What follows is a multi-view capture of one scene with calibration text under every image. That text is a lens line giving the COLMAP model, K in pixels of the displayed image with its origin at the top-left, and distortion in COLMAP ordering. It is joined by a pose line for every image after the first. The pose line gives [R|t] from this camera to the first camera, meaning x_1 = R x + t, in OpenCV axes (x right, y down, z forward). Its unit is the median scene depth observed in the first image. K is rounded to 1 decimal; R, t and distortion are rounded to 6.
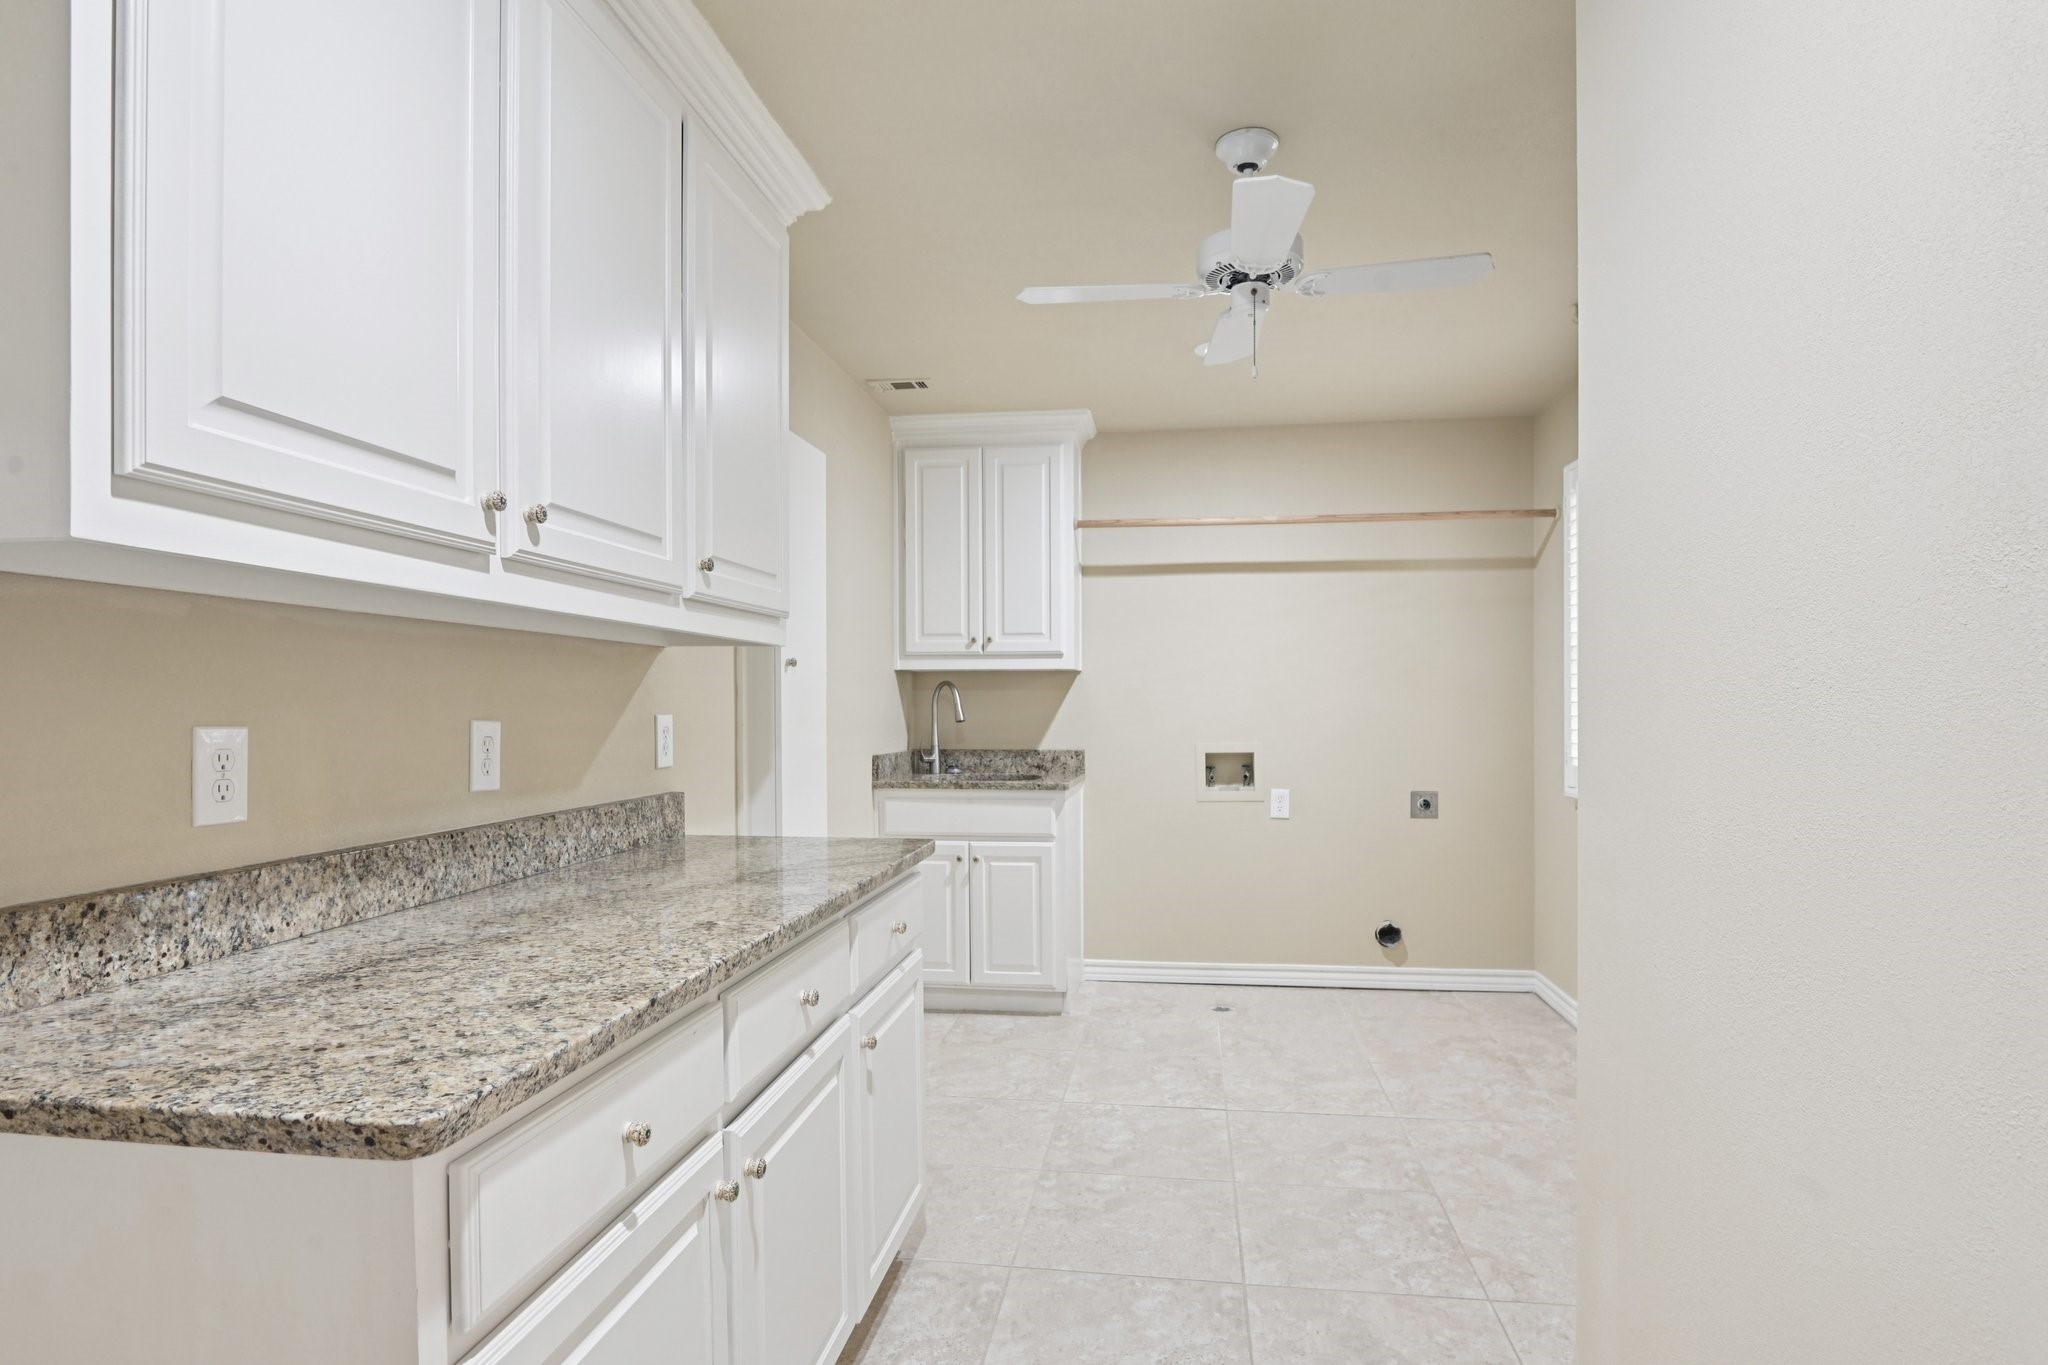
lens RADIAL K [[1171.5, 0, 1024.0], [0, 1171.5, 682.5], [0, 0, 1]] dist [0.001588, 0.000076]
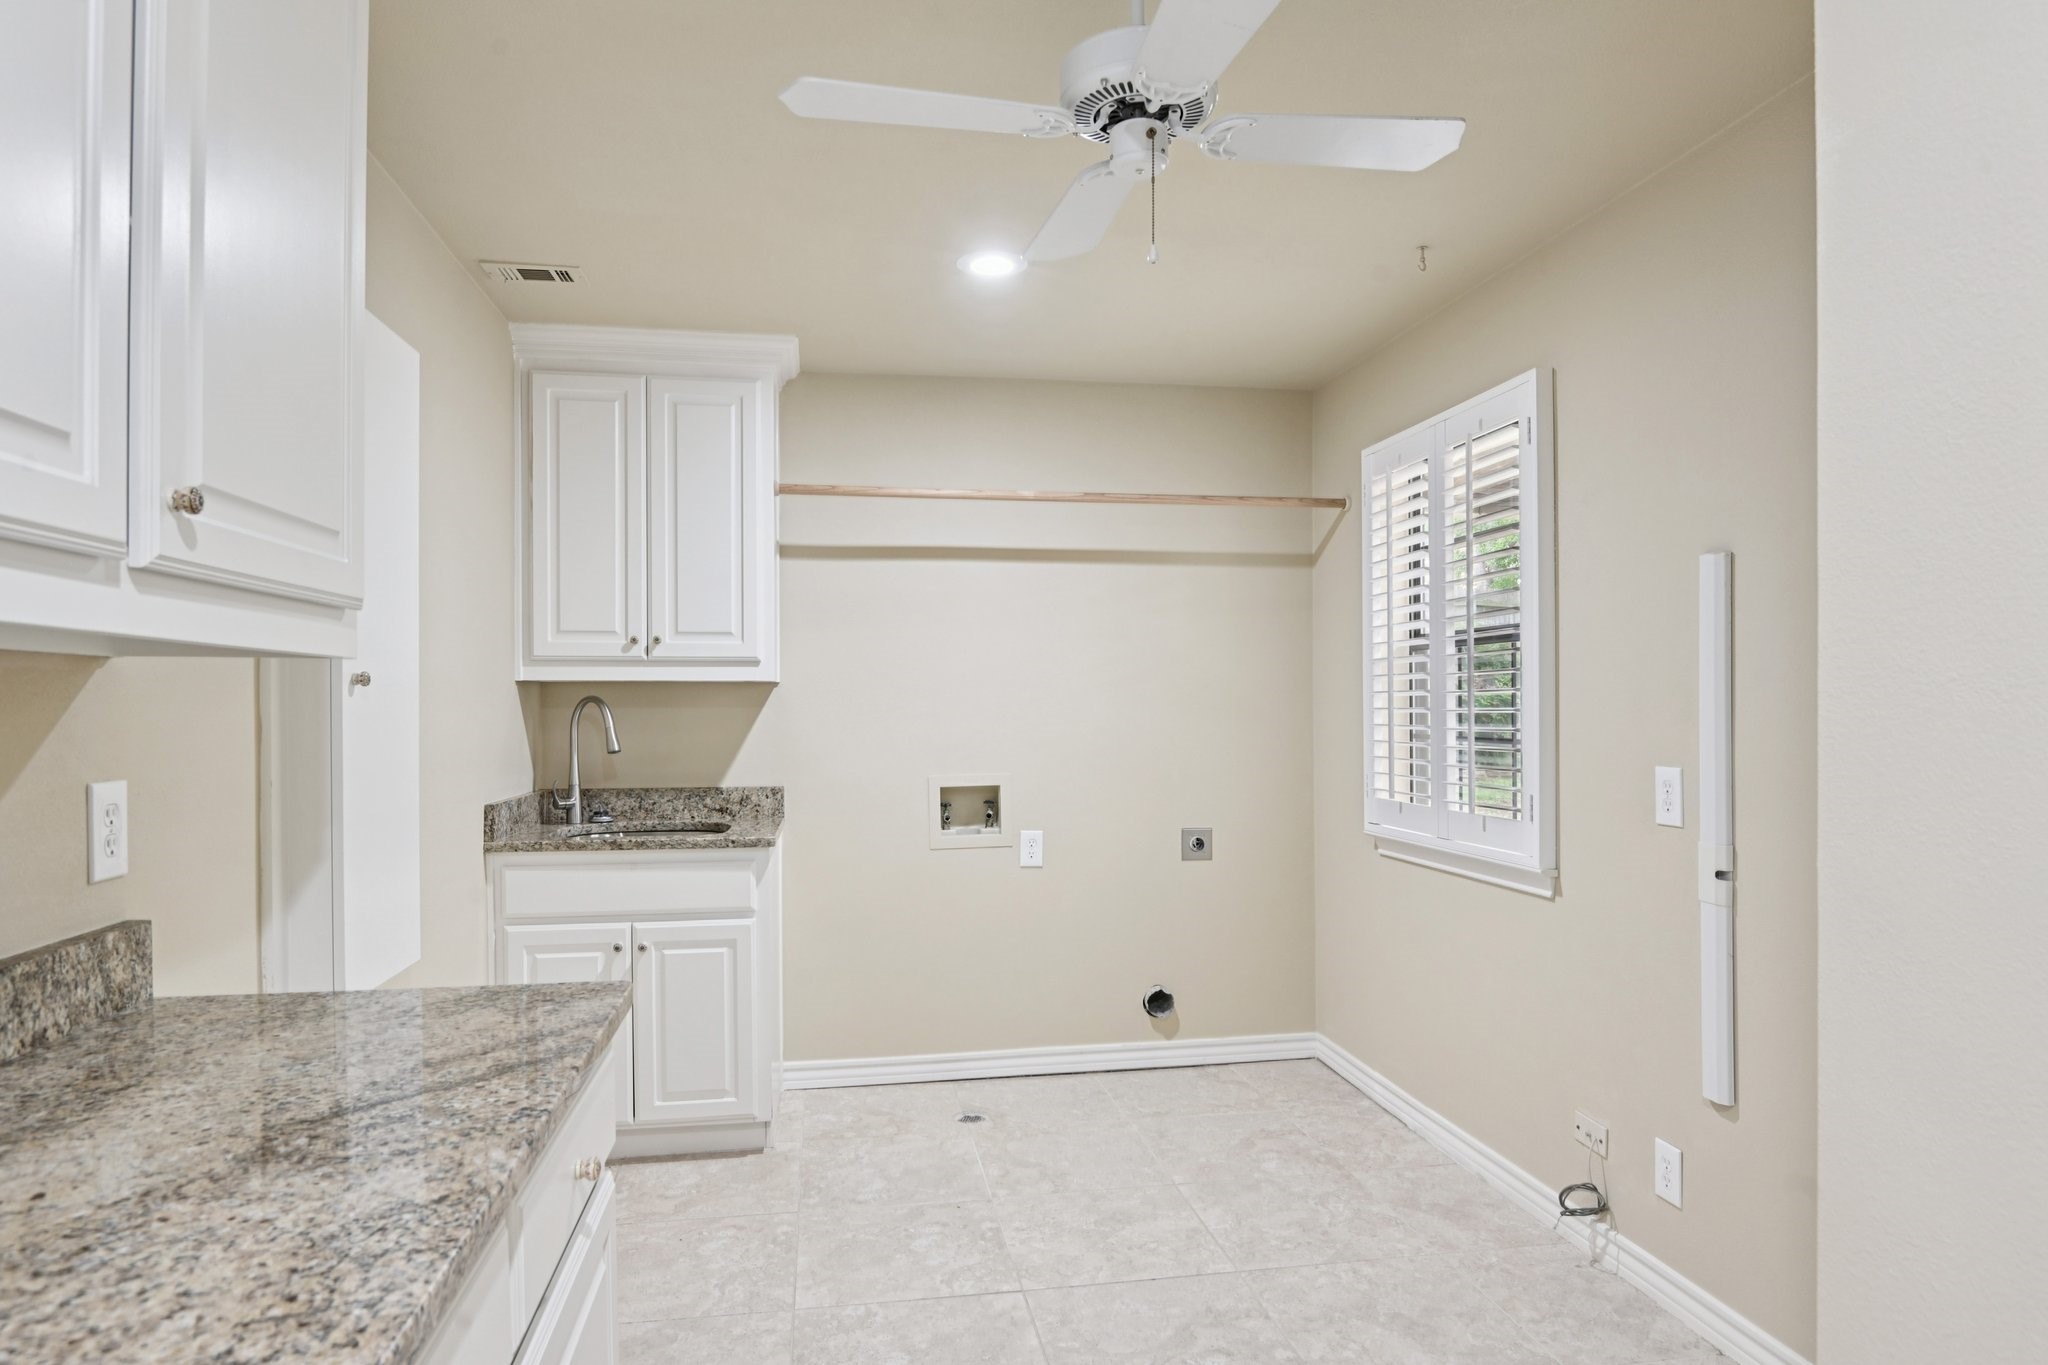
lens RADIAL K [[1222.8, 0, 1024.0], [0, 1222.8, 682.5], [0, 0, 1]] dist [0.000008, -0.014312]
pose [[0.950798, 0.003177, 0.309795, -0.050852], [-0.004583, 0.999982, 0.003811, -0.014952], [-0.309777, -0.005043, 0.950796, 0.216360]]
